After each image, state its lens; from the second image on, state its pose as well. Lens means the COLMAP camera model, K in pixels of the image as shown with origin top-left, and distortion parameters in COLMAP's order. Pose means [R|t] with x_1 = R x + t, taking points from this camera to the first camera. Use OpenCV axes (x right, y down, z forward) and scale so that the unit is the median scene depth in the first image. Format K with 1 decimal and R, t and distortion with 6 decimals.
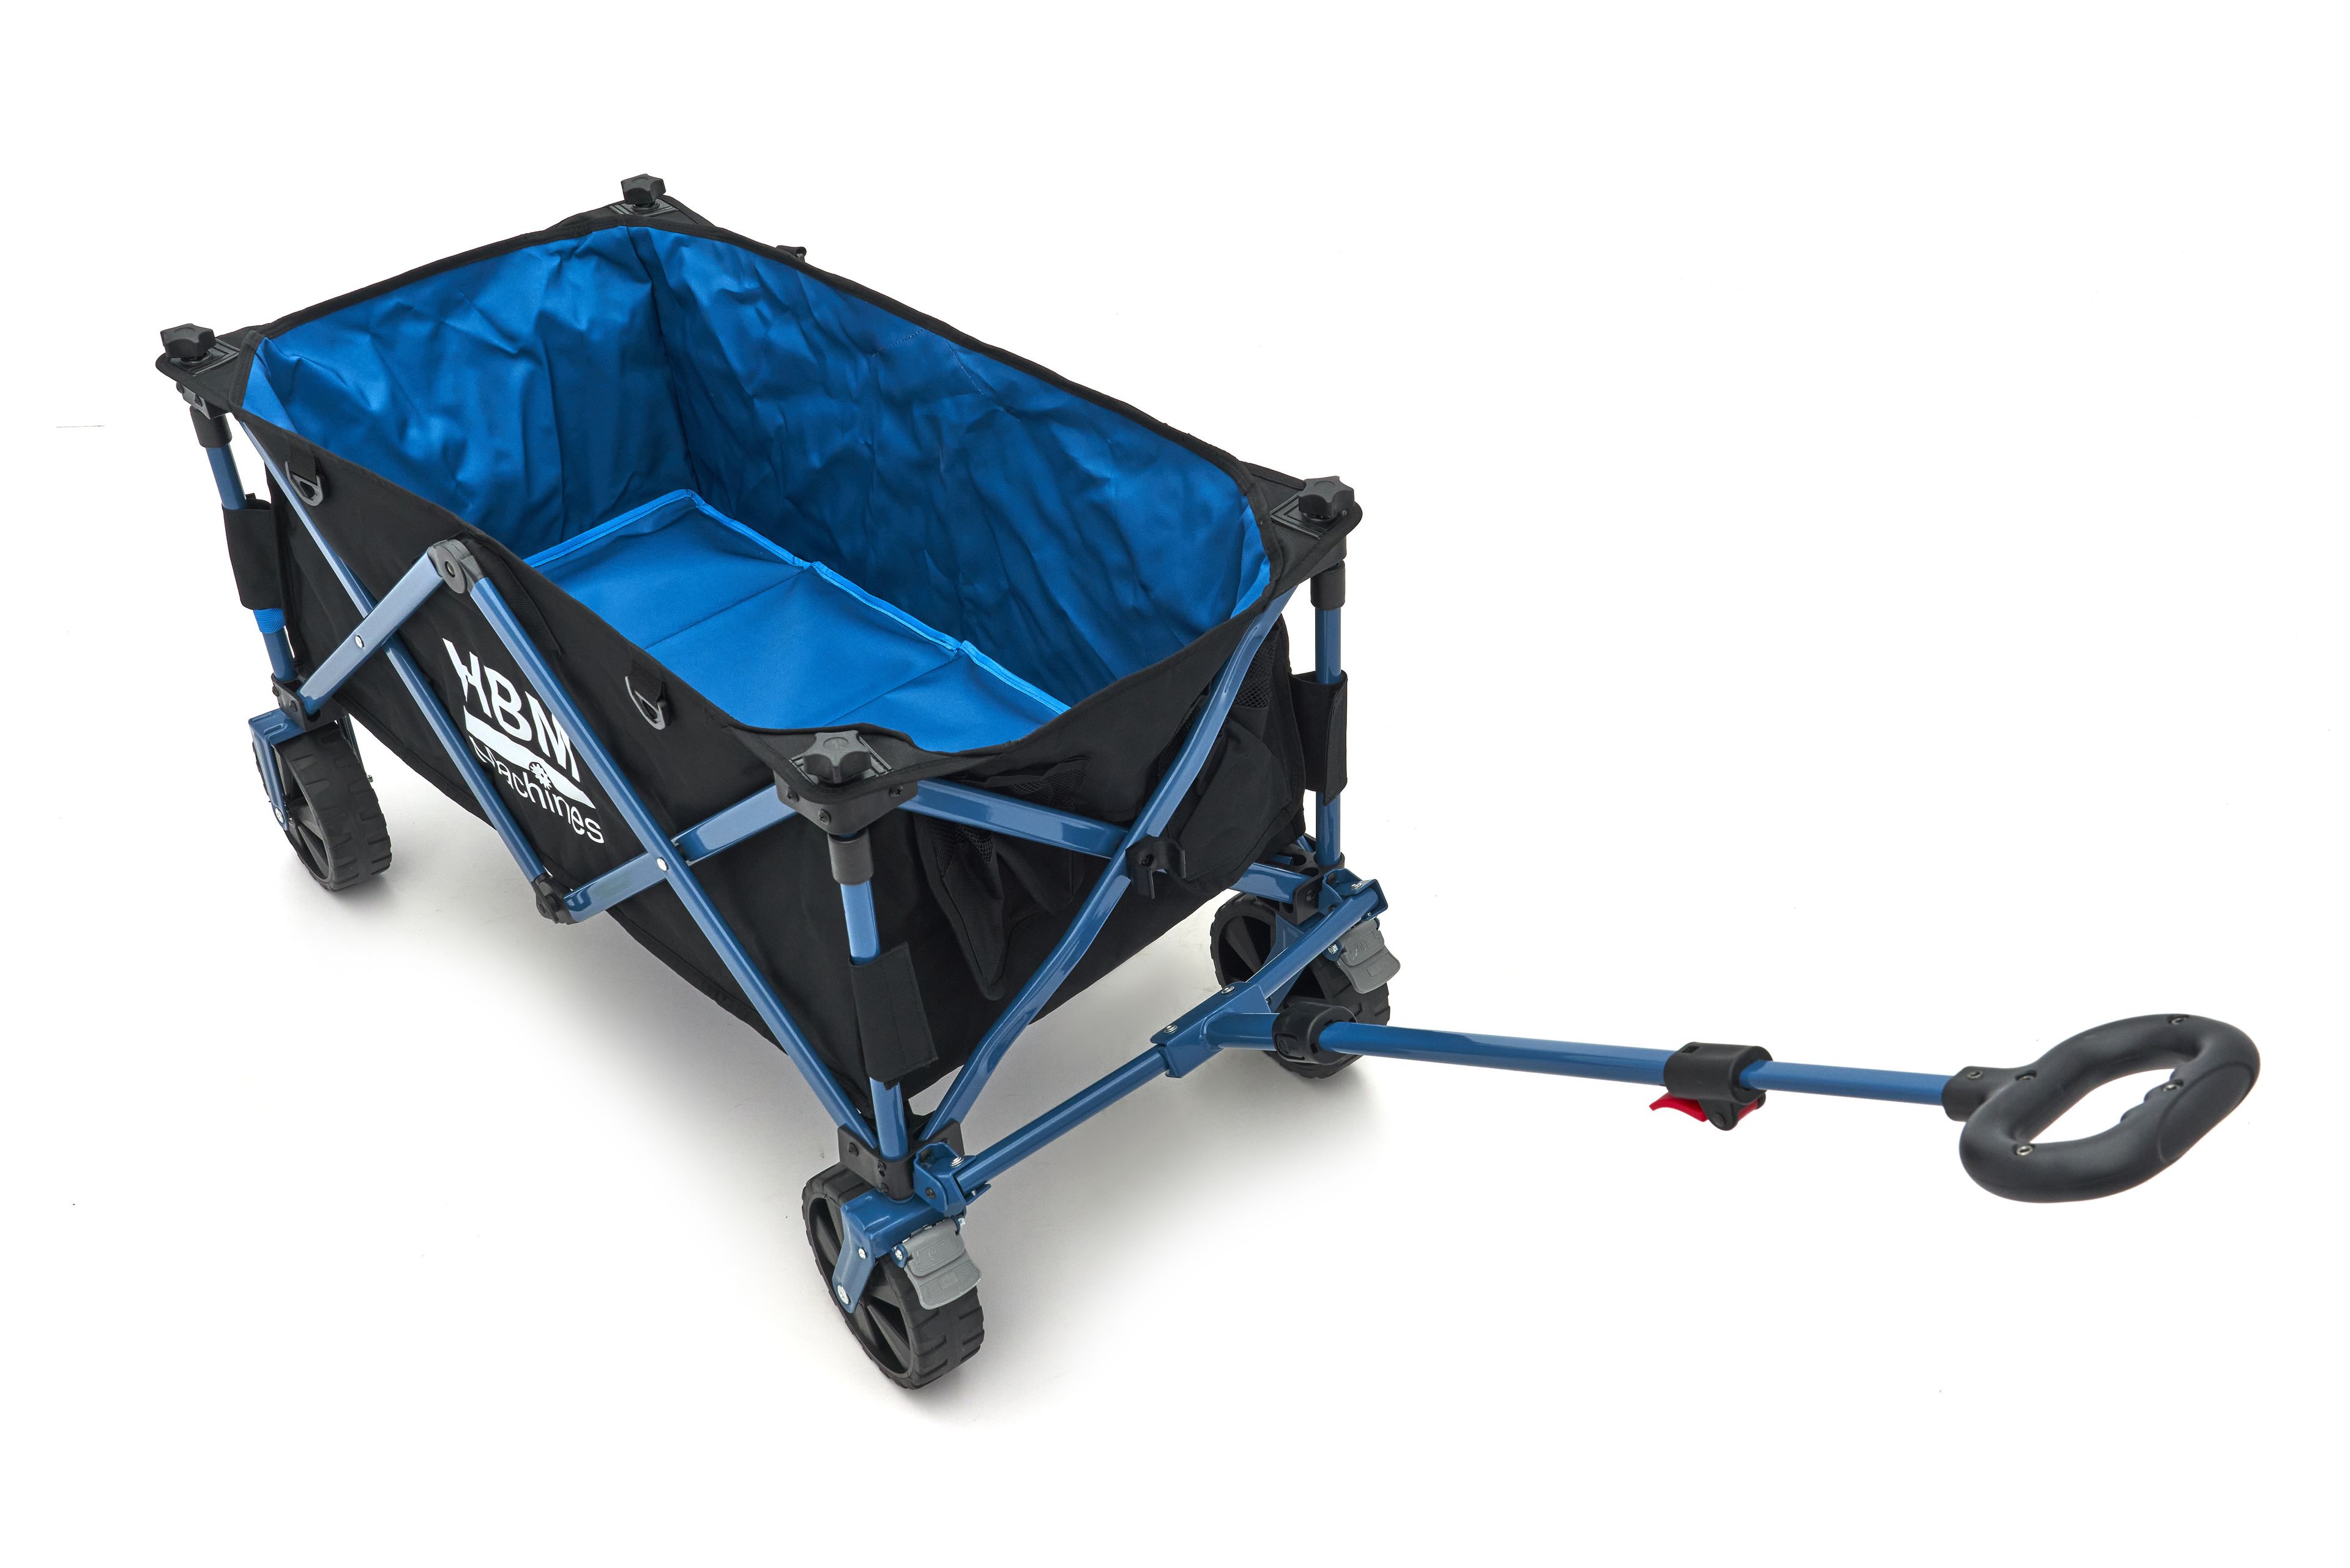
lens RADIAL K [[2385.8, 0, 1214.3], [0, 2385.8, 732.6], [0, 0, 1]] dist [0.051886, 0.000000]
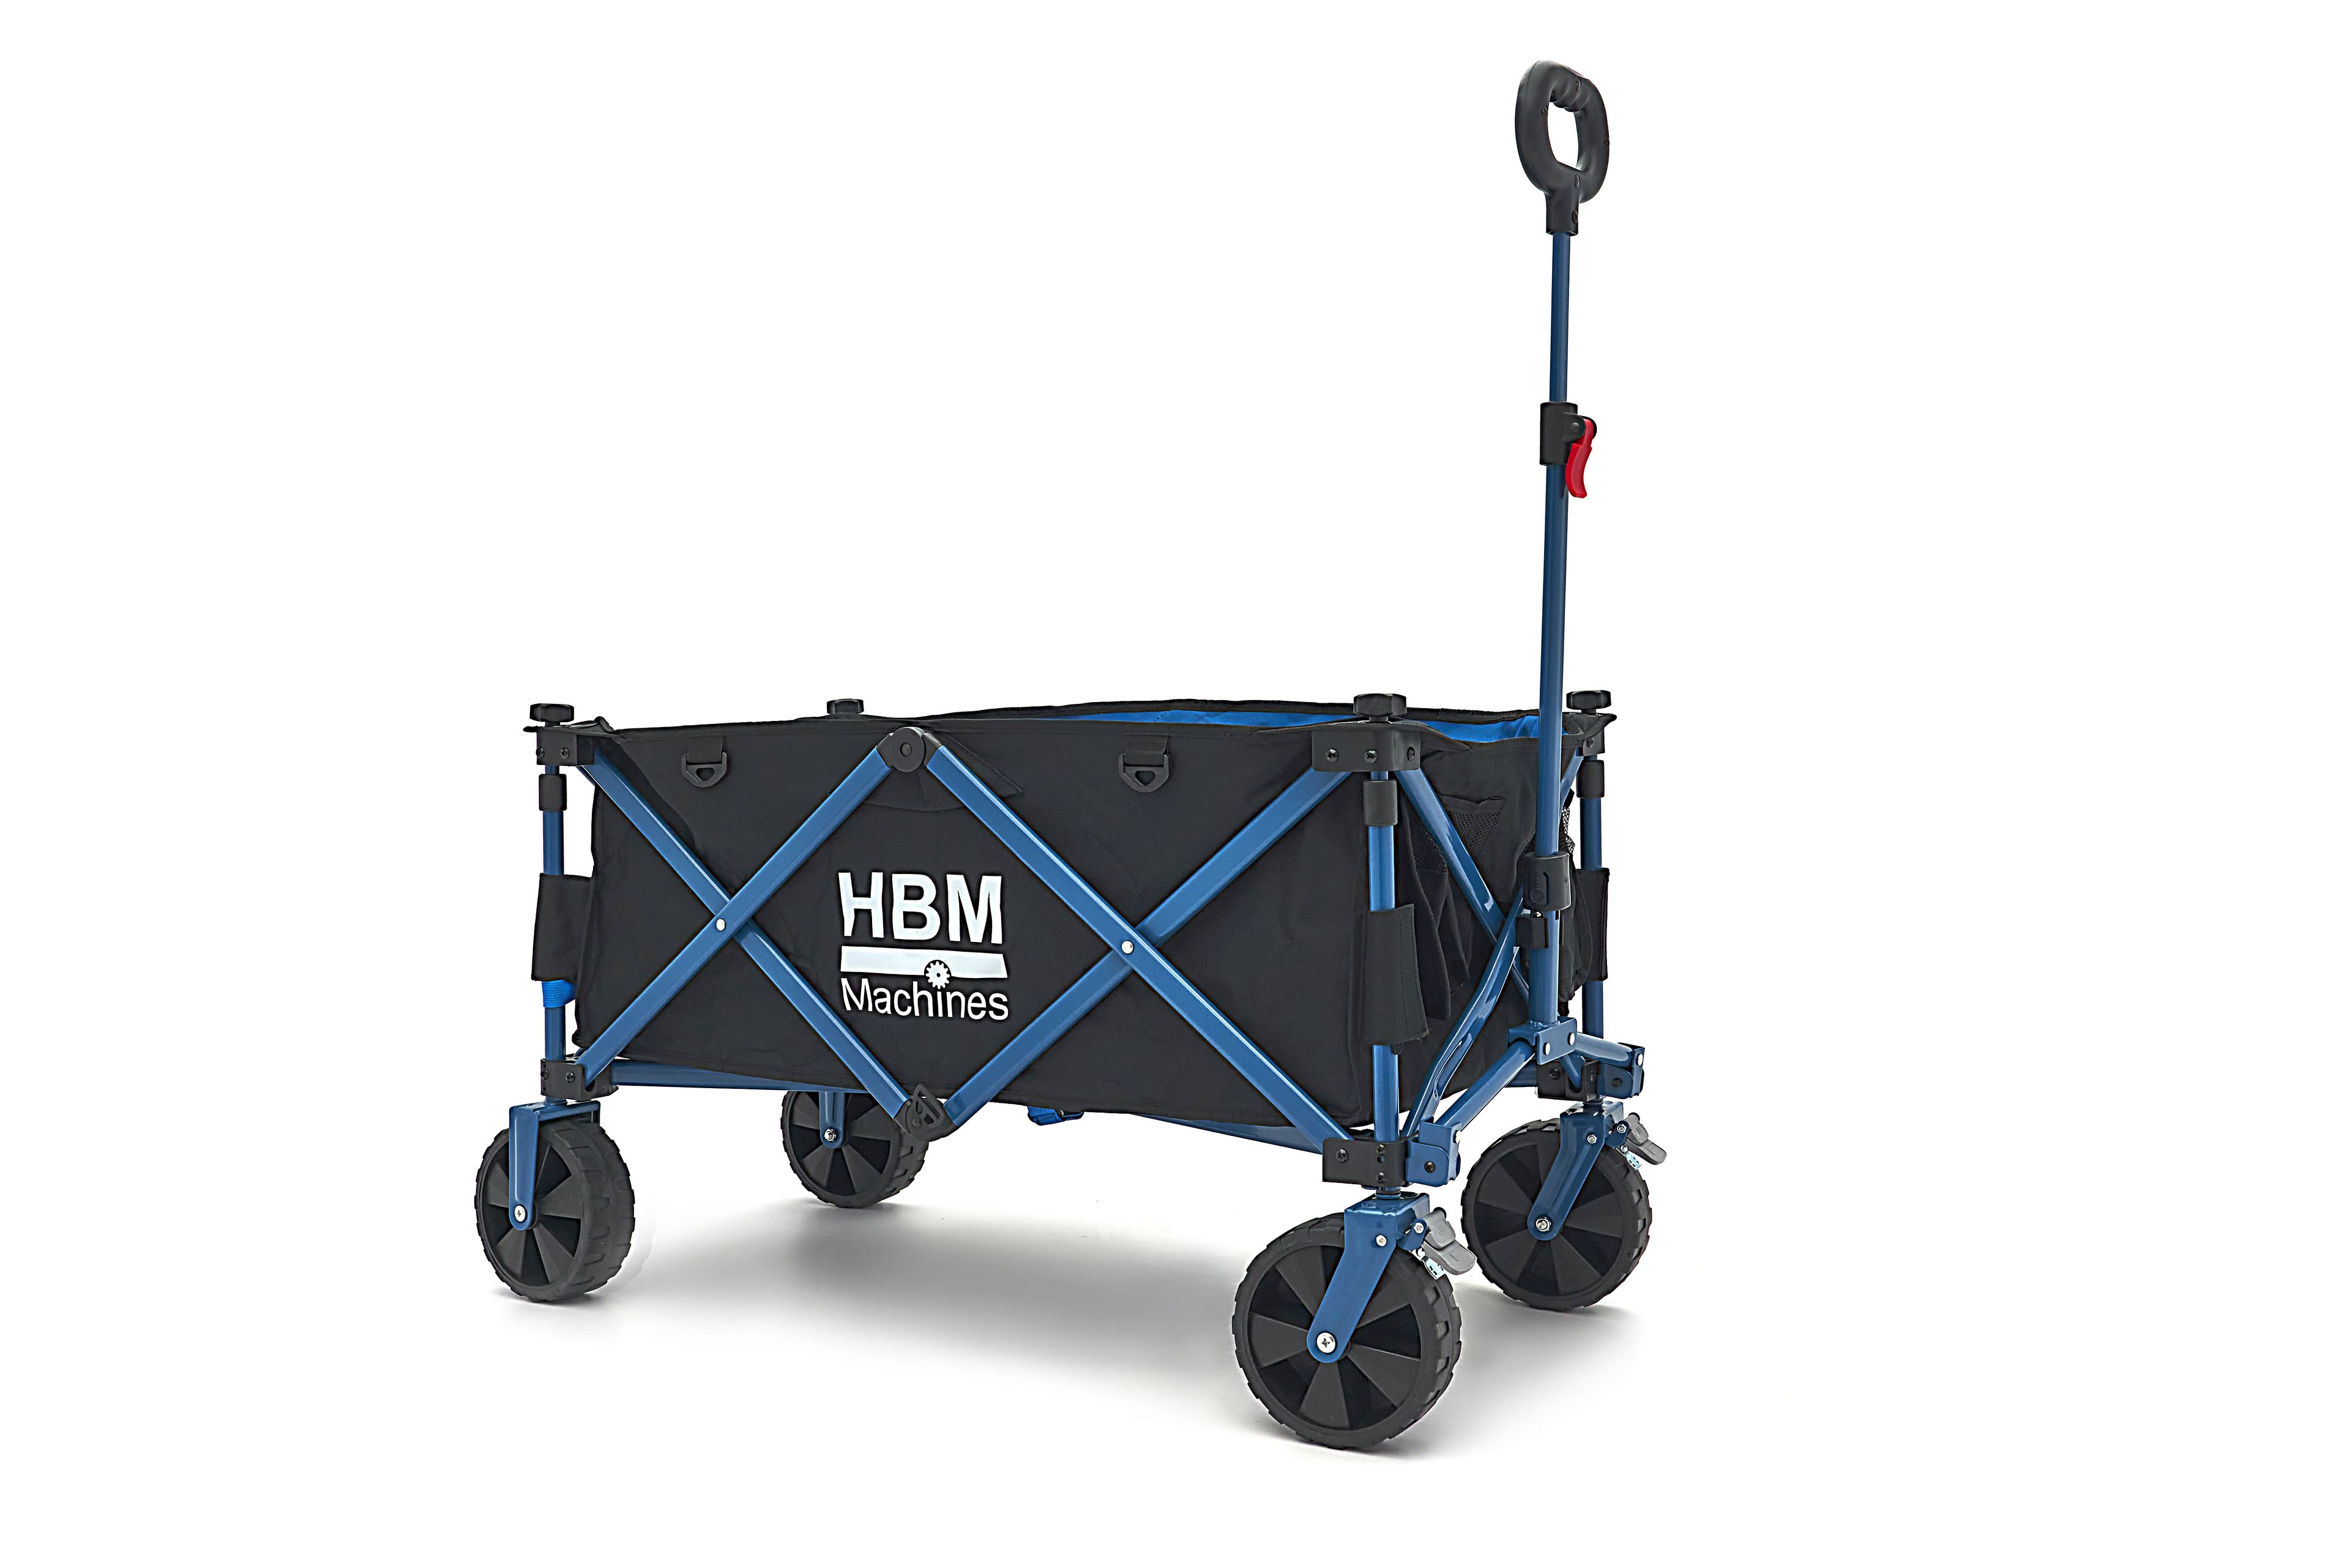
lens RADIAL K [[2385.8, 0, 1178.3], [0, 2385.8, 774.5], [0, 0, 1]] dist [0.051886, 0.000000]
pose [[0.969865, 0.005598, 0.243580, -0.426427], [0.126605, 0.842585, -0.523470, 0.513485], [-0.208167, 0.538534, 0.816485, 0.022176]]
